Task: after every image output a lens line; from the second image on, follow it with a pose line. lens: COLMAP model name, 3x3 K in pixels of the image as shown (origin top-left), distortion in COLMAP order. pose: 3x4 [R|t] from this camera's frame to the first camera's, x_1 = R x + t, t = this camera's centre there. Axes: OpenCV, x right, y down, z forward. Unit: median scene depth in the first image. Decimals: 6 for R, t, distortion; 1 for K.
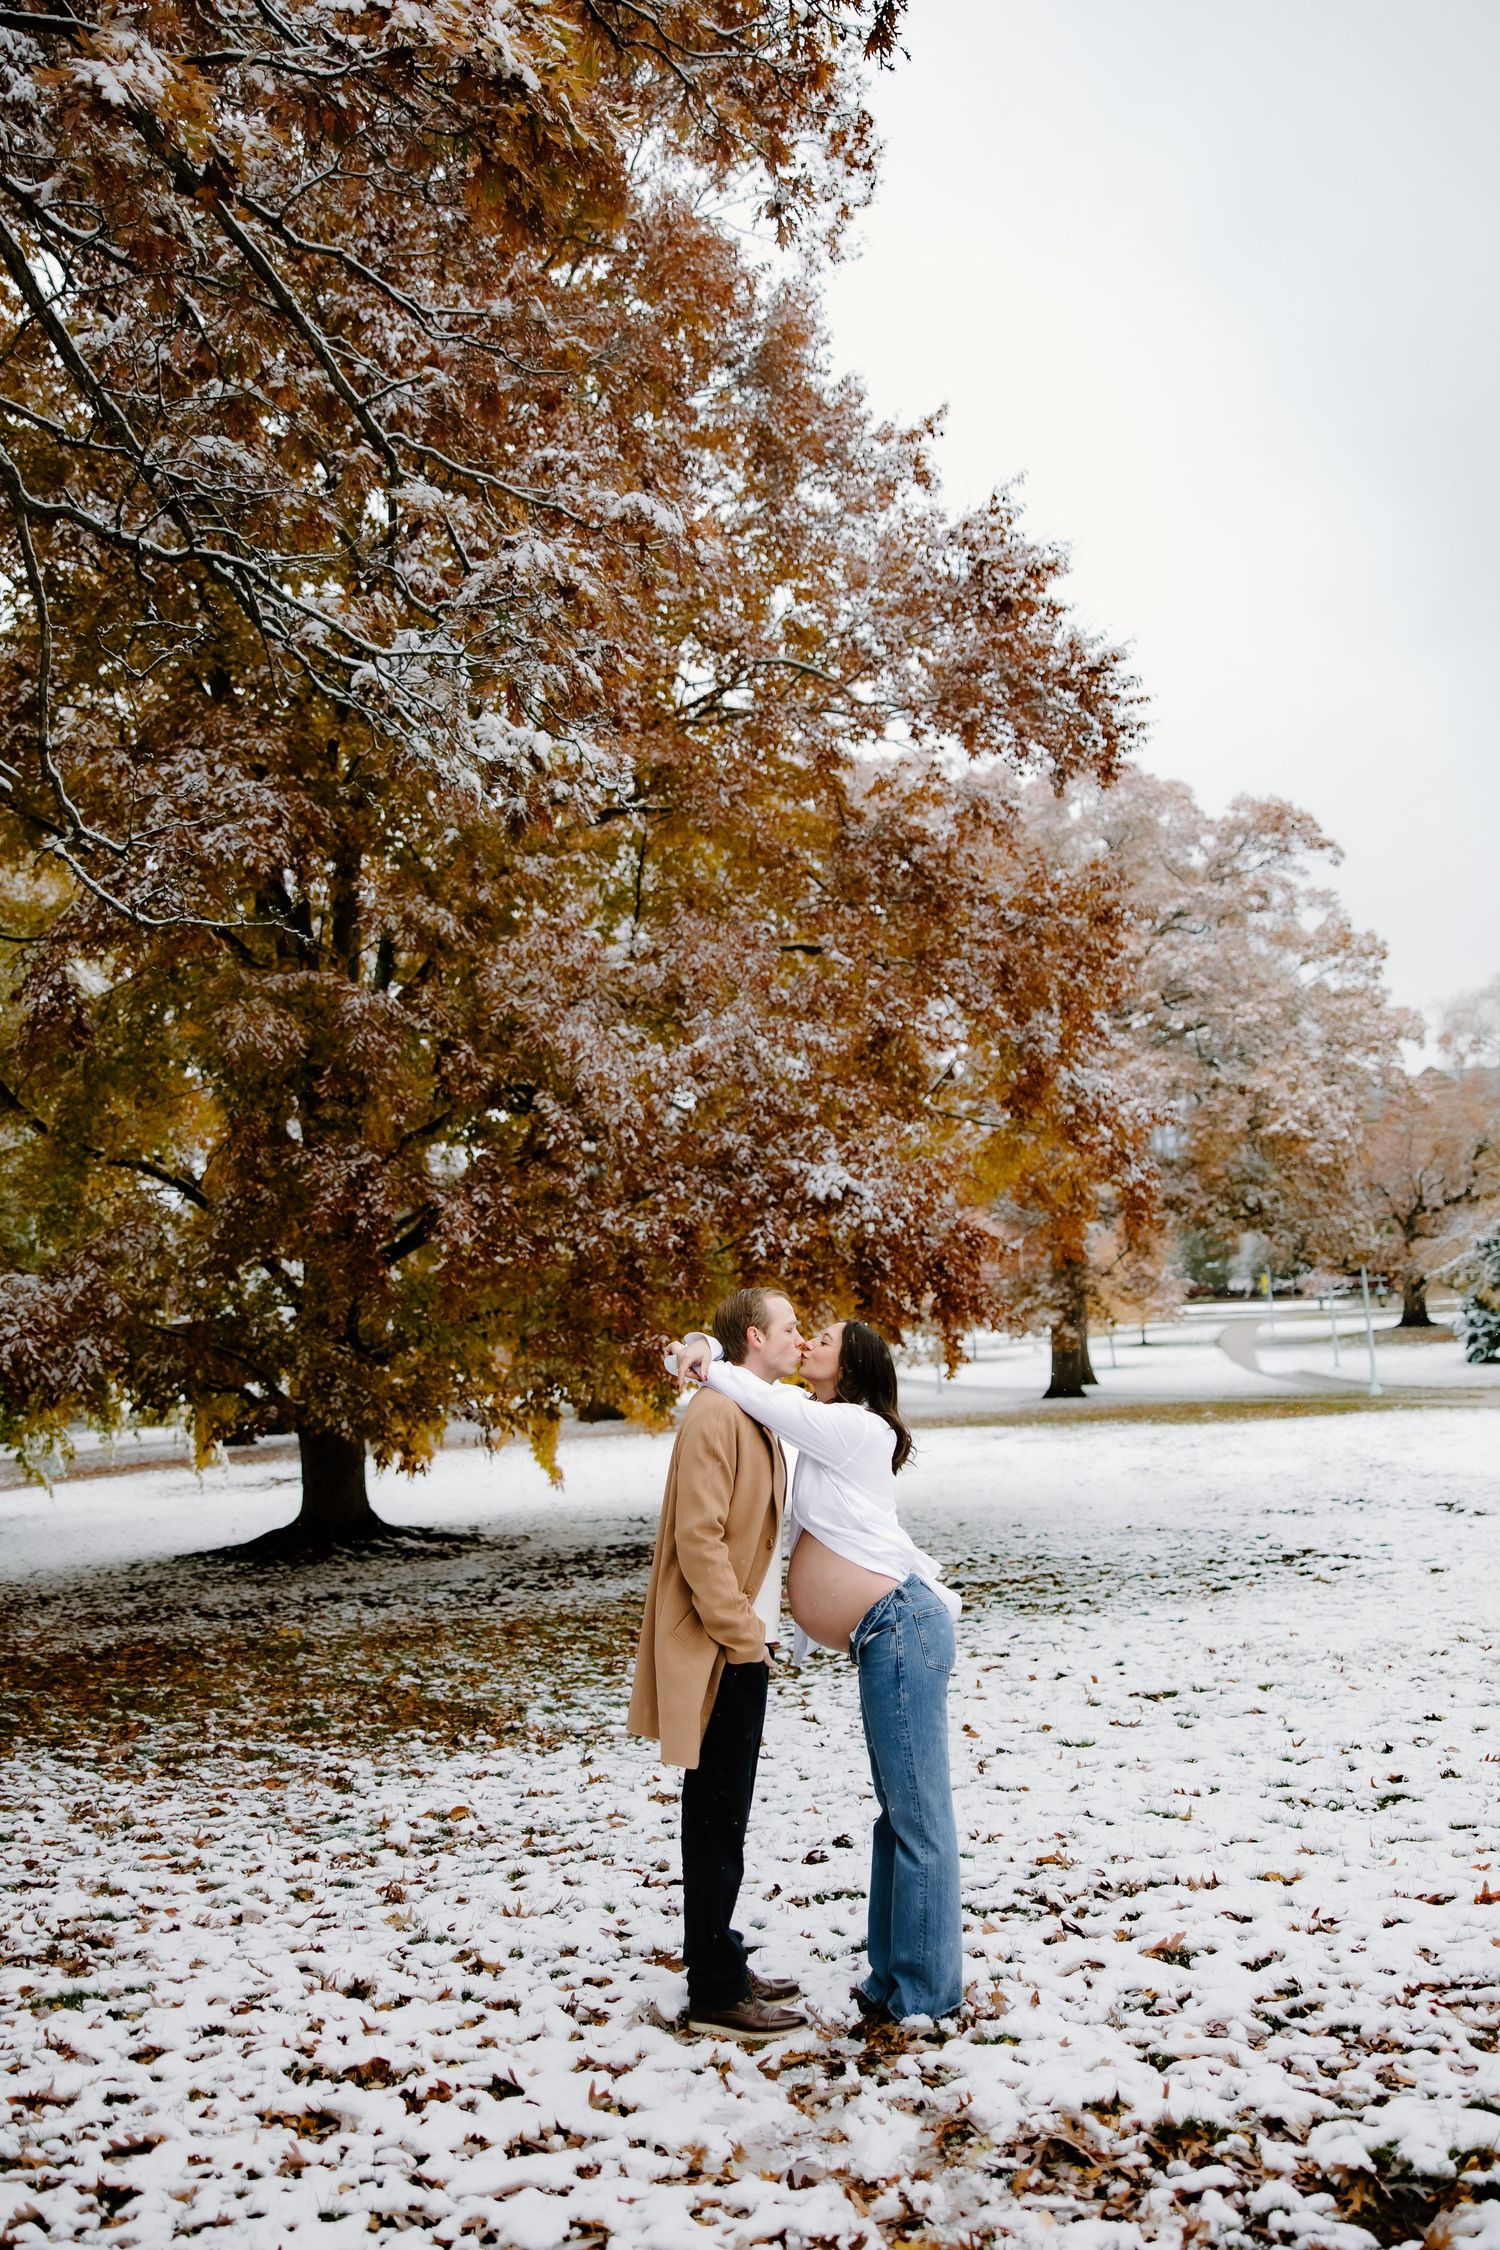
lens RADIAL K [[1786.2, 0, 750.0], [0, 1786.2, 1125.0], [0, 0, 1]] dist [0.007071, -0.008054]
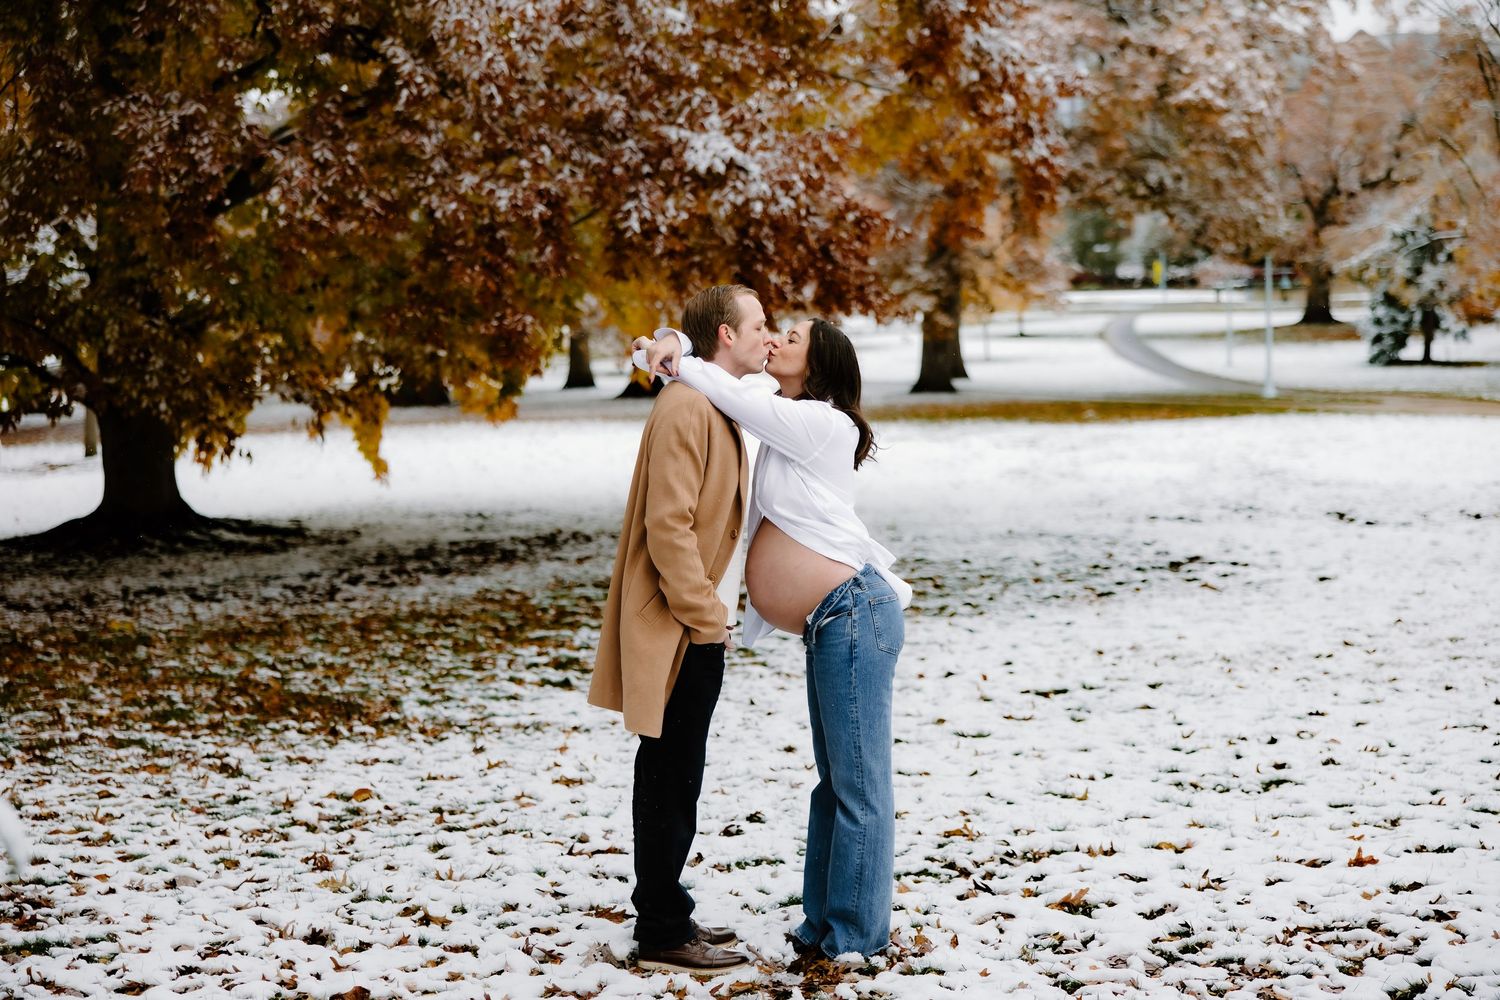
lens RADIAL K [[2027.4, 0, 746.6], [0, 2027.4, 534.2], [0, 0, 1]] dist [-0.004375, 0.008874]
pose [[0.996336, 0.016401, 0.083940, -0.050638], [-0.034657, 0.974676, 0.220920, -0.016725], [-0.078191, -0.223020, 0.971673, -0.095165]]
